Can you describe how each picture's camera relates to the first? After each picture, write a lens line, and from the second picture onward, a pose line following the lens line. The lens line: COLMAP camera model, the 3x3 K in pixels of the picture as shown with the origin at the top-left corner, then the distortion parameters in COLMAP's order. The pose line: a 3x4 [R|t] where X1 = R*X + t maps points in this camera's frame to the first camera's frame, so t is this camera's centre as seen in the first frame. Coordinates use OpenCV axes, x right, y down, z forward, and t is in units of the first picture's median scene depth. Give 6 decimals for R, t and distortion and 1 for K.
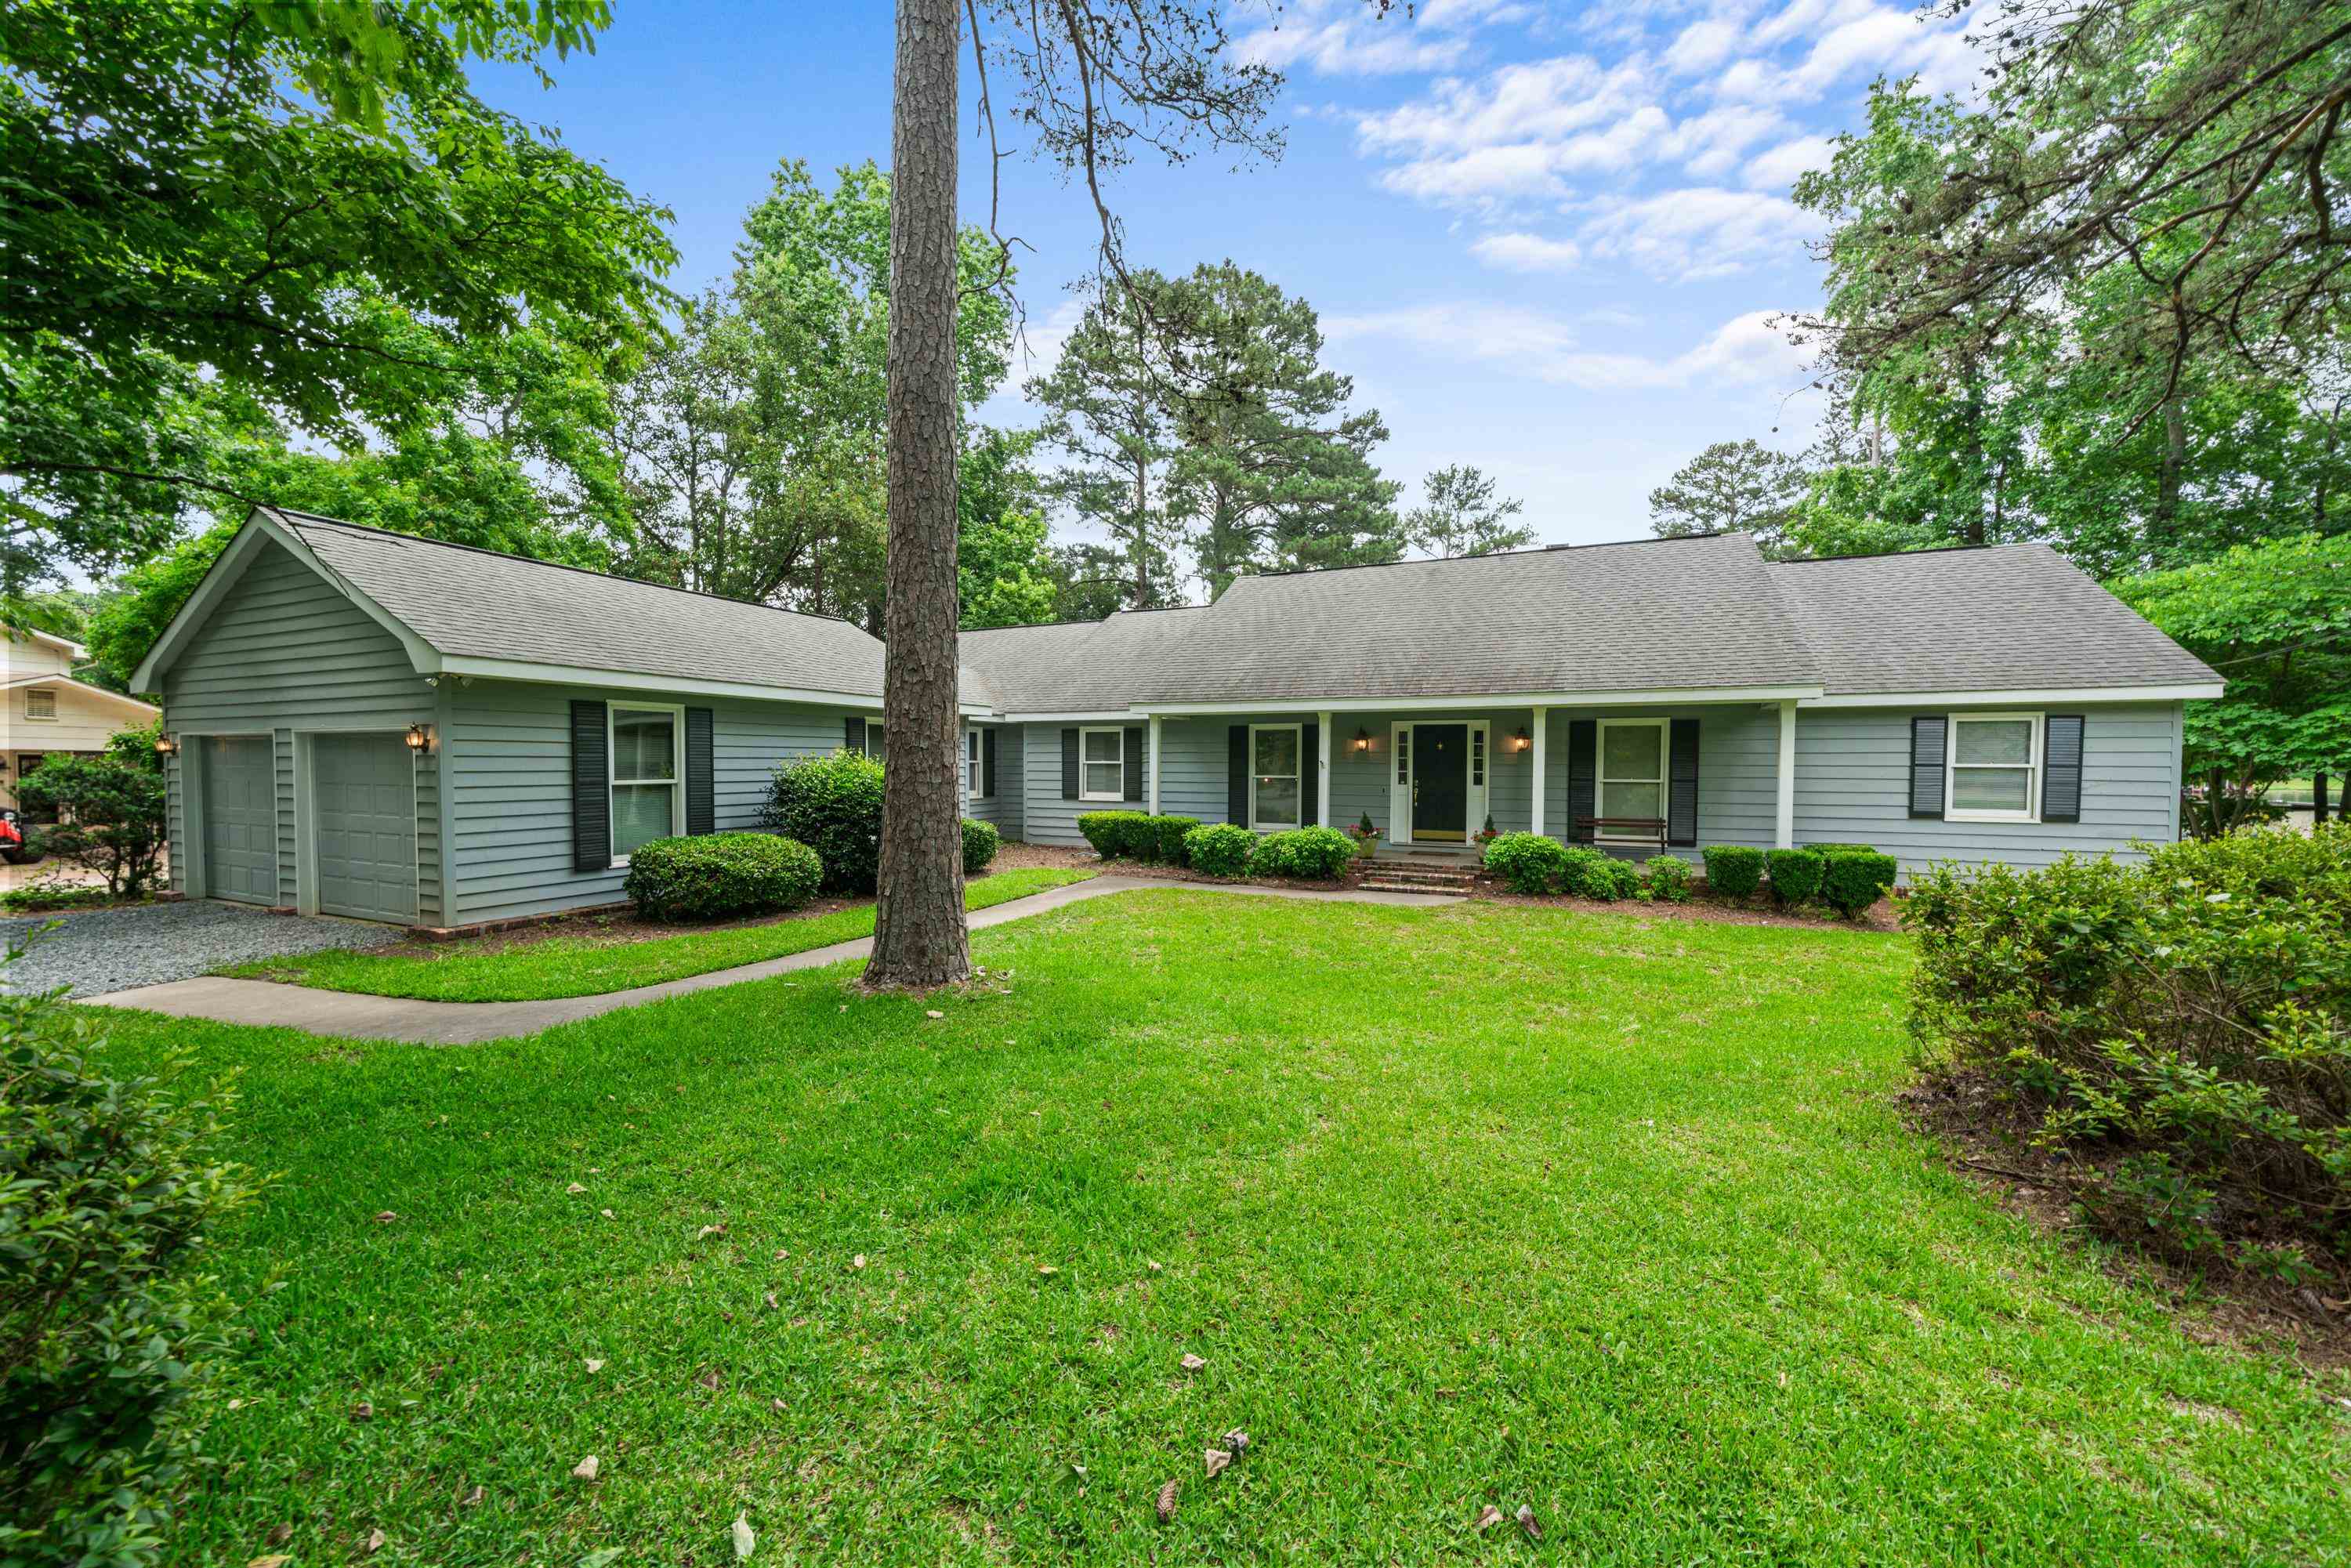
lens RADIAL K [[864.5, 0, 1166.1], [0, 864.5, 791.2], [0, 0, 1]] dist [-0.004314, 0.000060]
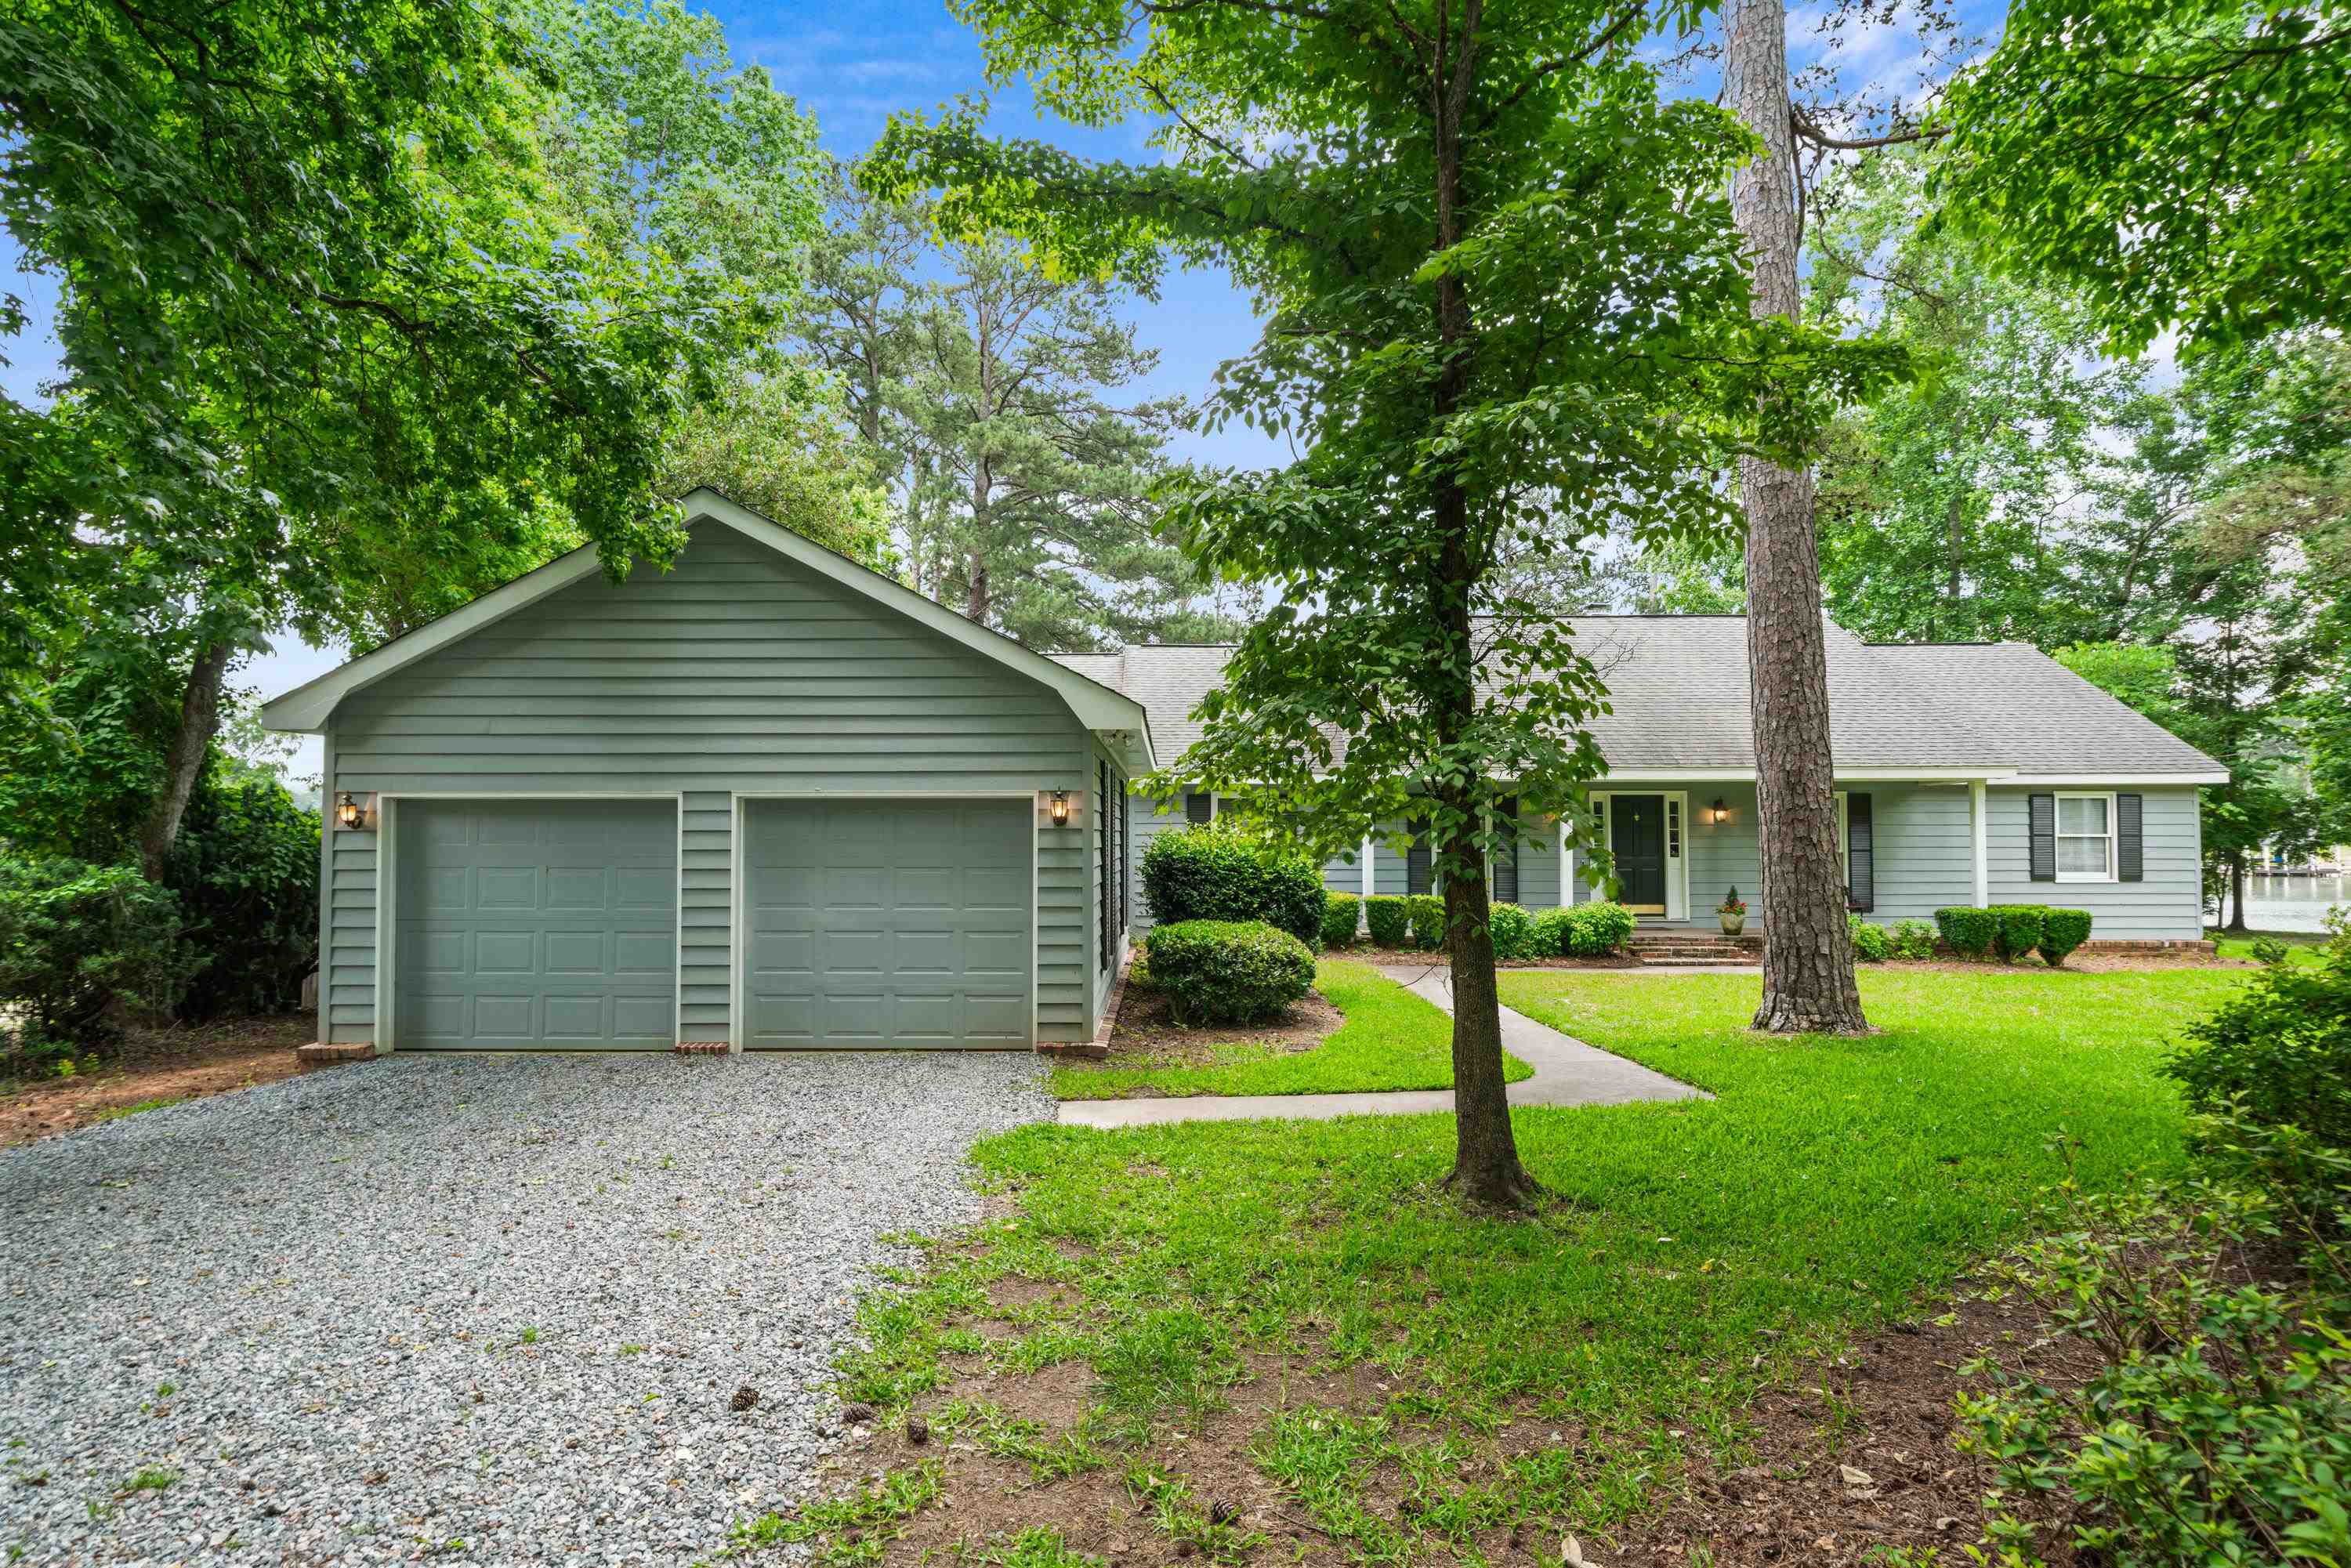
lens RADIAL K [[1227.3, 0, 1174.3], [0, 1227.3, 829.3], [0, 0, 1]] dist [0.004492, 0.000945]
pose [[0.916944, -0.001305, 0.399013, -0.914998], [0.016568, 0.999257, -0.034807, 0.000342], [-0.398671, 0.038527, 0.916284, -0.067590]]
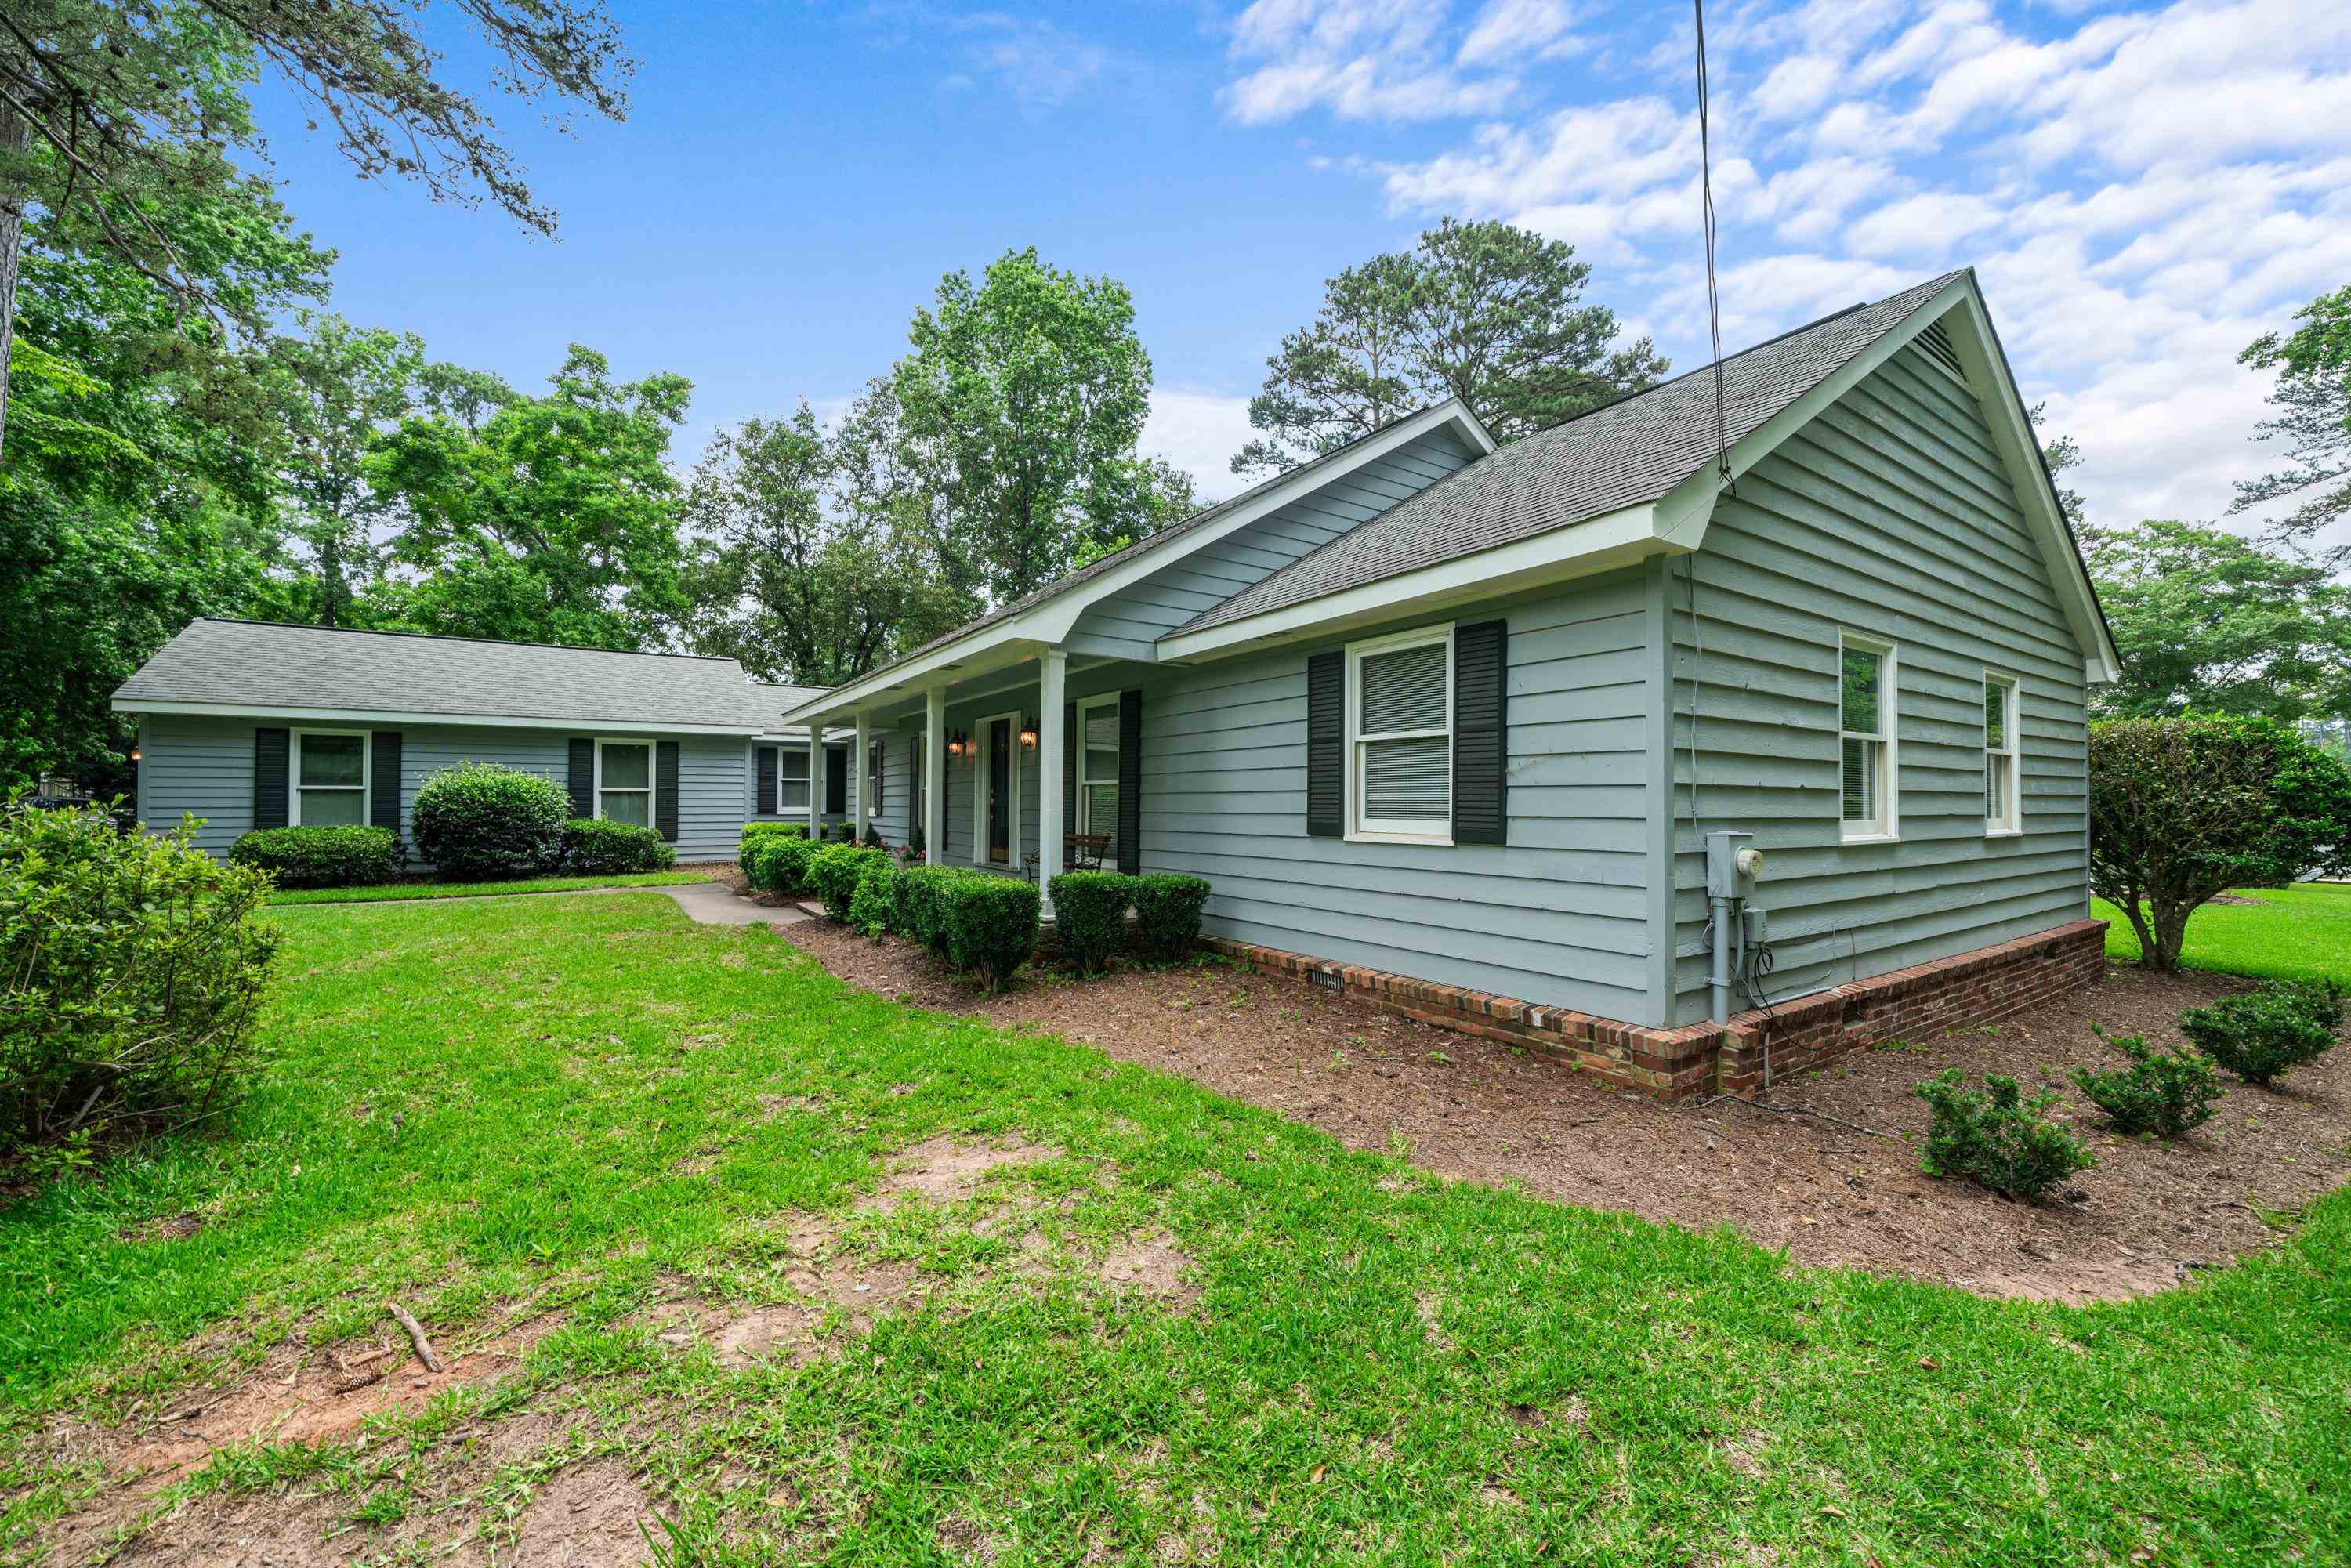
lens RADIAL K [[864.5, 0, 1166.1], [0, 864.5, 791.2], [0, 0, 1]] dist [-0.004314, 0.000060]
pose [[0.852653, -0.008051, -0.522416, 1.145559], [-0.015129, 0.999082, -0.040089, 0.028497], [0.522259, 0.042086, 0.851748, 0.489796]]
